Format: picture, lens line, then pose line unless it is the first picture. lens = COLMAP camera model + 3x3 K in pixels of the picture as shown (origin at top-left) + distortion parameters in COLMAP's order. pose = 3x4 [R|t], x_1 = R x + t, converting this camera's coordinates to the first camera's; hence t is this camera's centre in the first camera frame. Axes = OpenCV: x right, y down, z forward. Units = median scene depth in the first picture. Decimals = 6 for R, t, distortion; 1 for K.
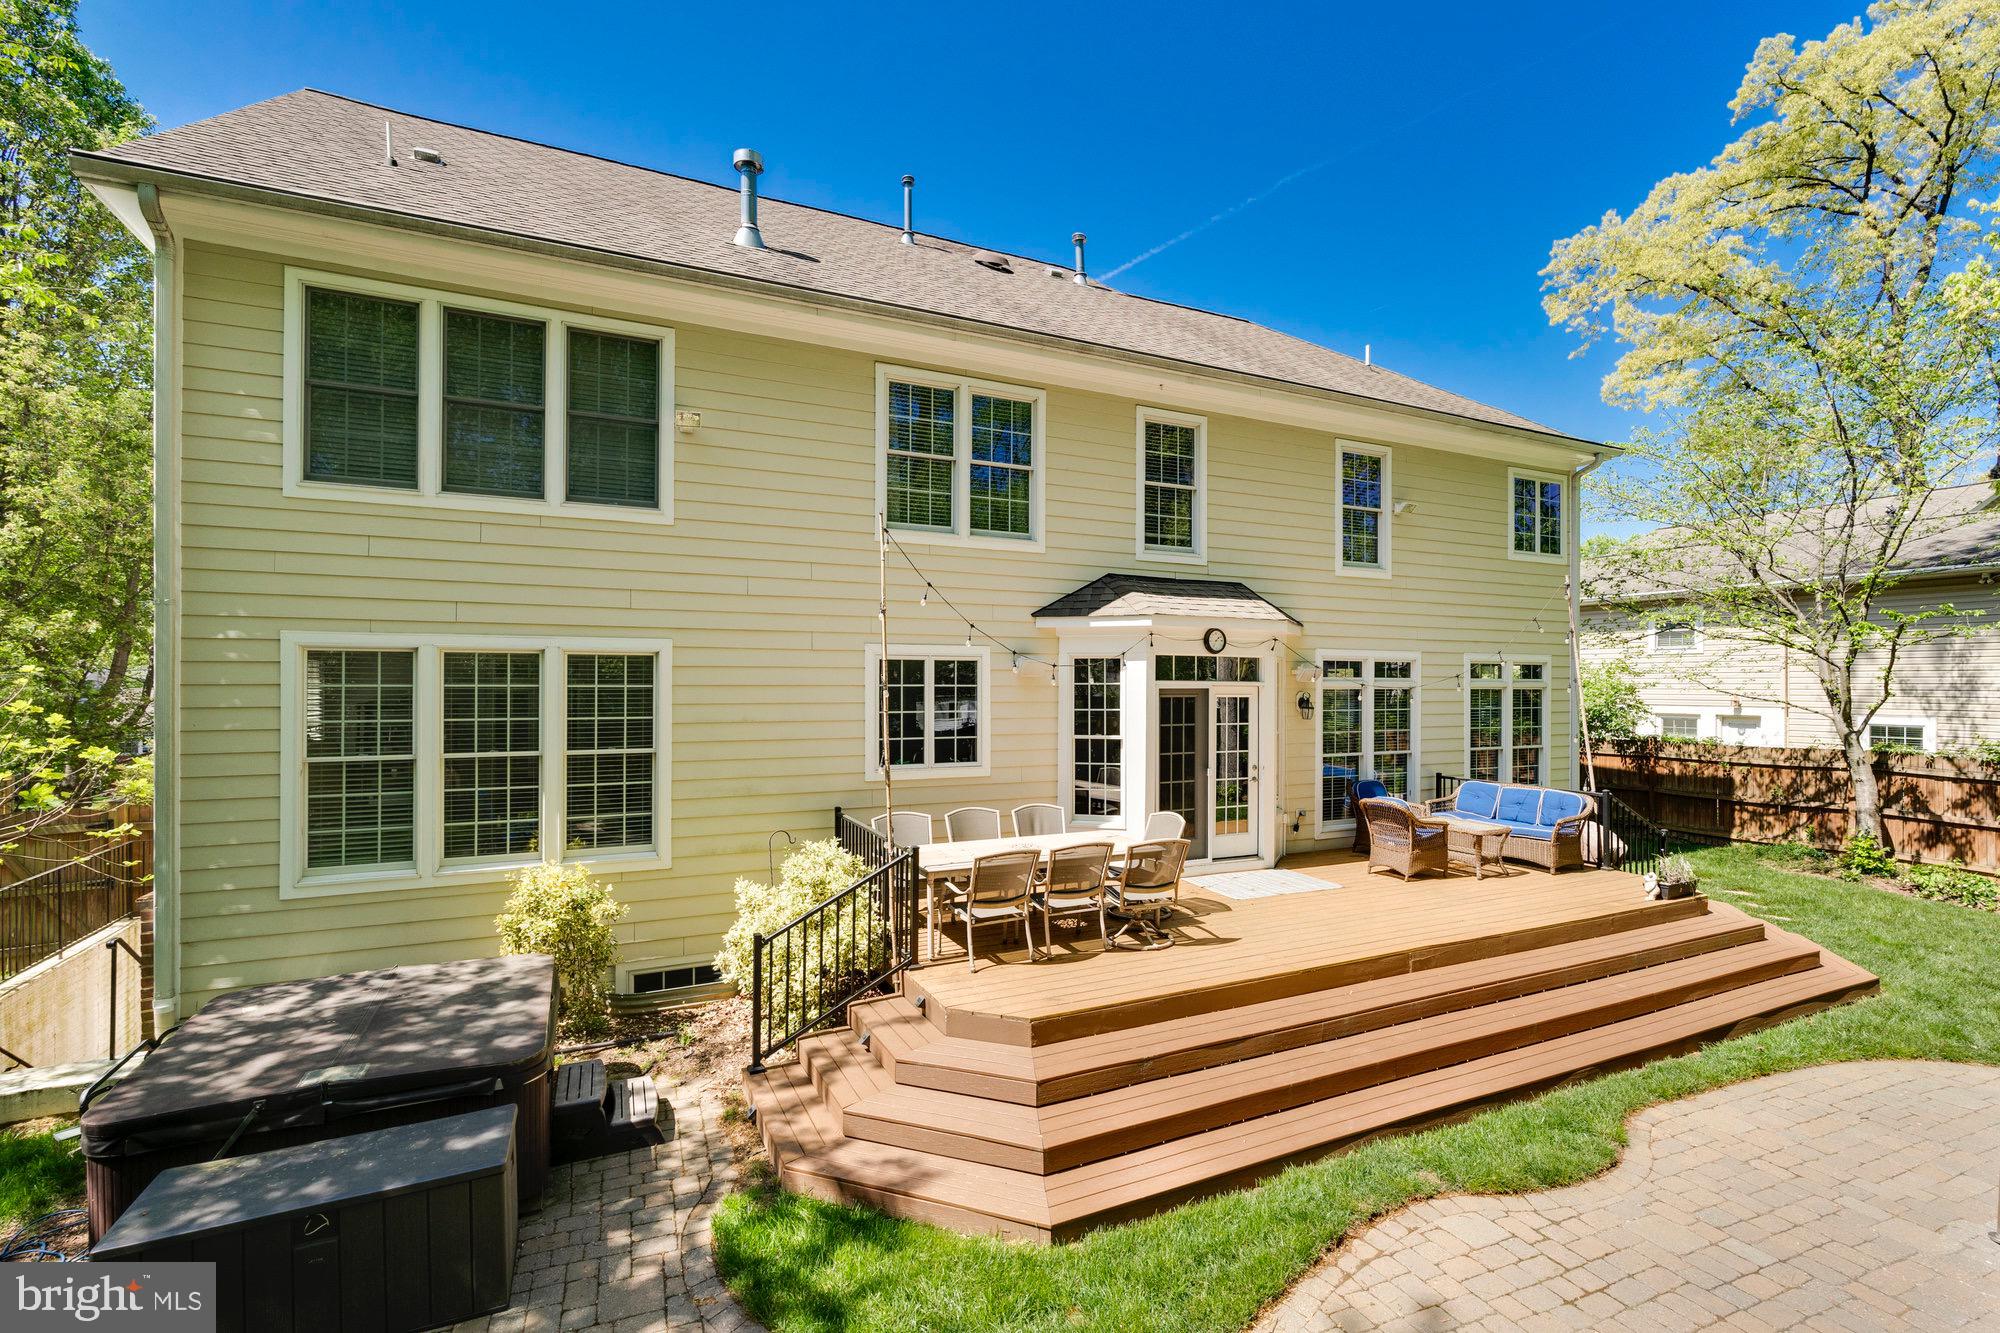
lens RADIAL K [[897.7, 0, 1006.9], [0, 897.7, 681.0], [0, 0, 1]] dist [-0.000730, -0.001190]
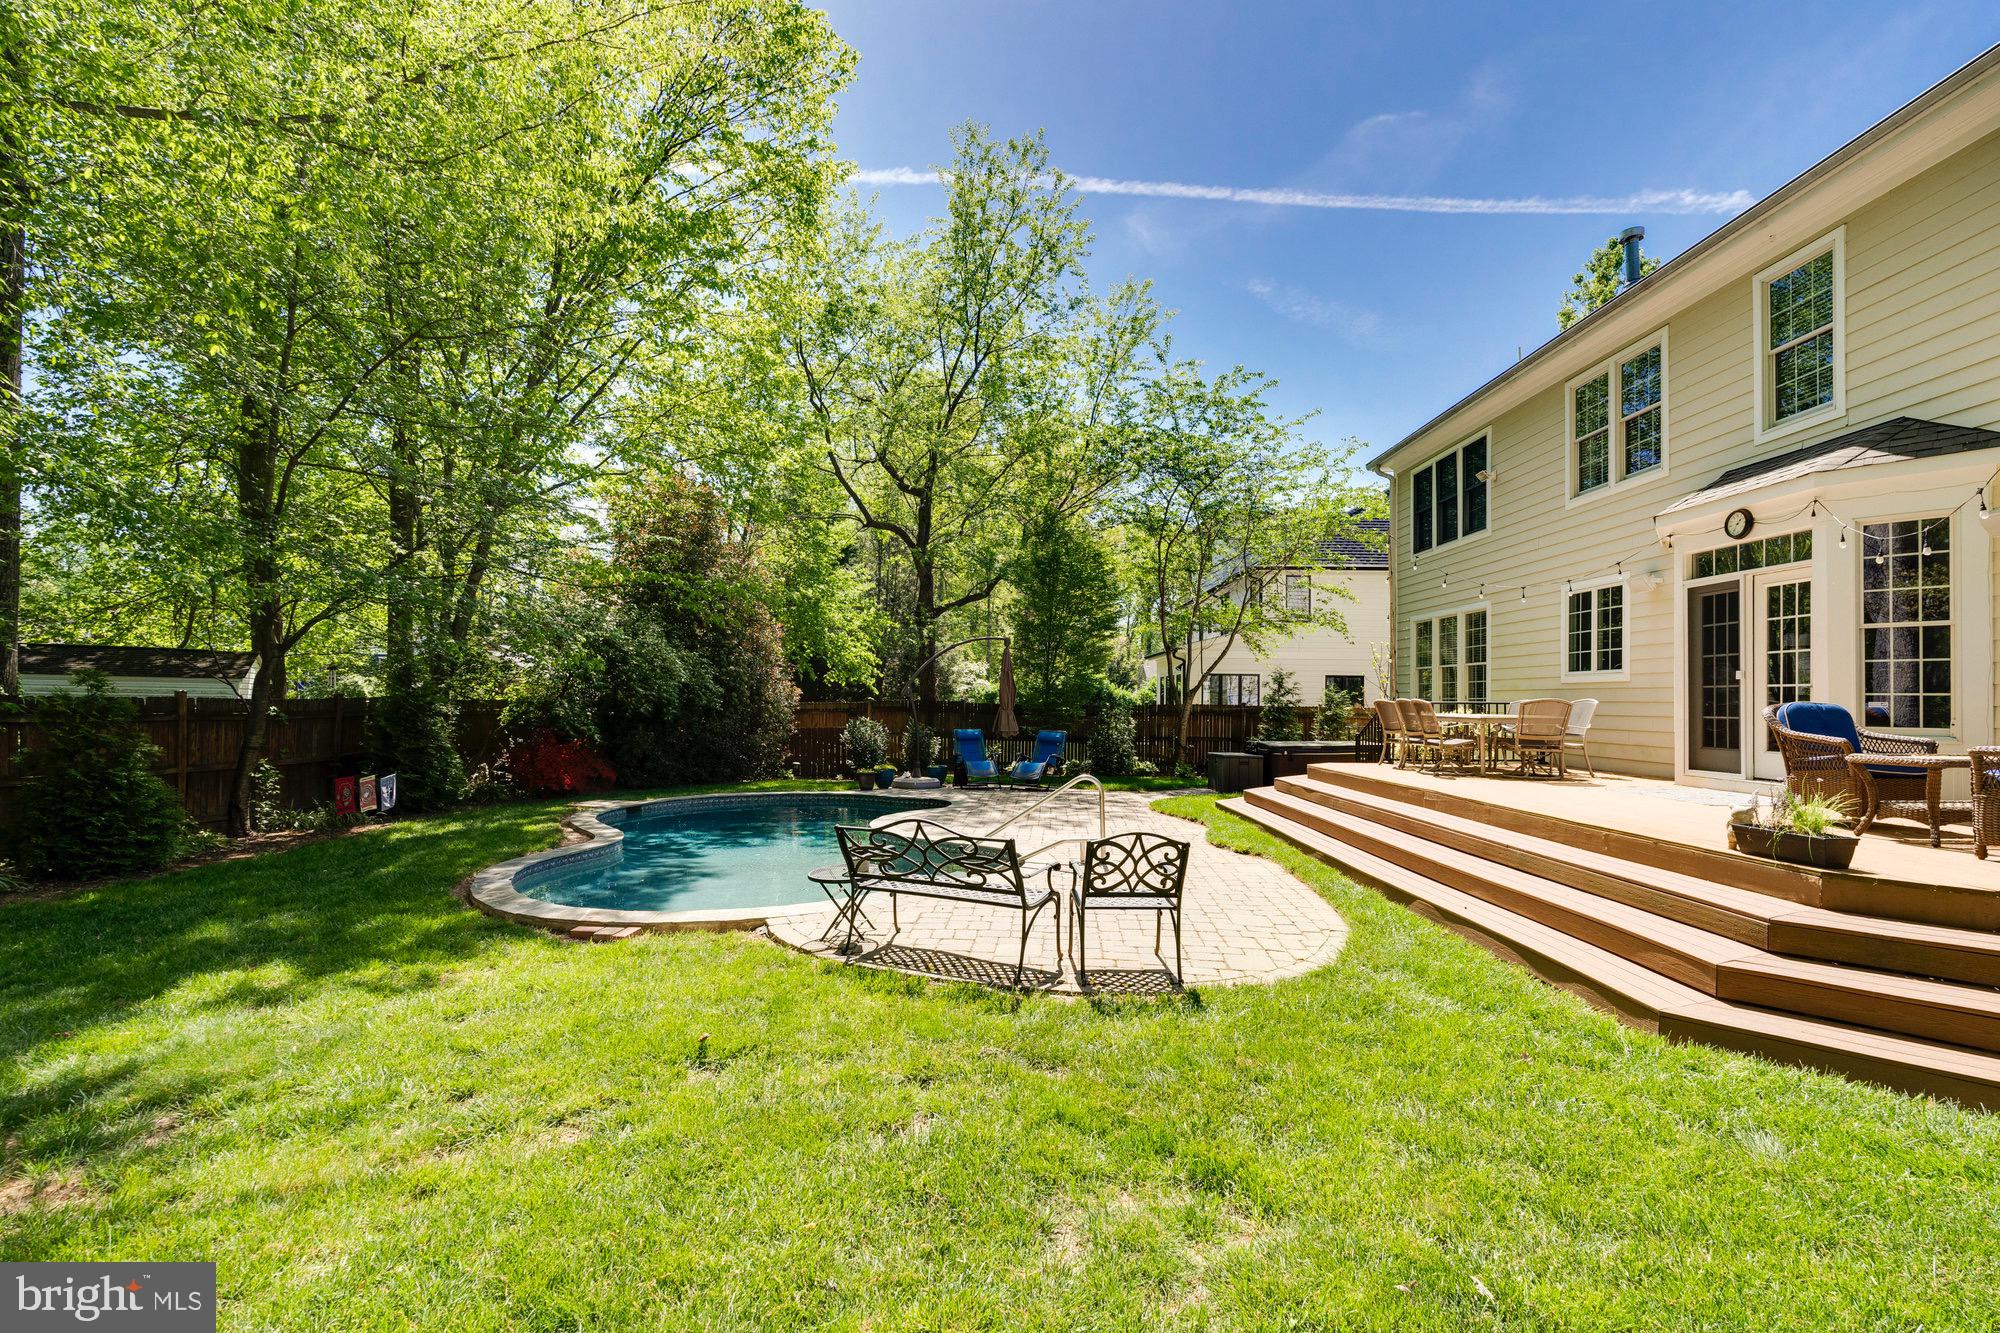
lens RADIAL K [[897.7, 0, 1010.7], [0, 897.7, 678.9], [0, 0, 1]] dist [-0.000730, -0.001190]
pose [[-0.427057, -0.031641, -0.903671, 1.340057], [-0.012983, 0.999499, -0.028861, 0.142362], [0.904132, -0.000593, -0.427254, 0.748347]]
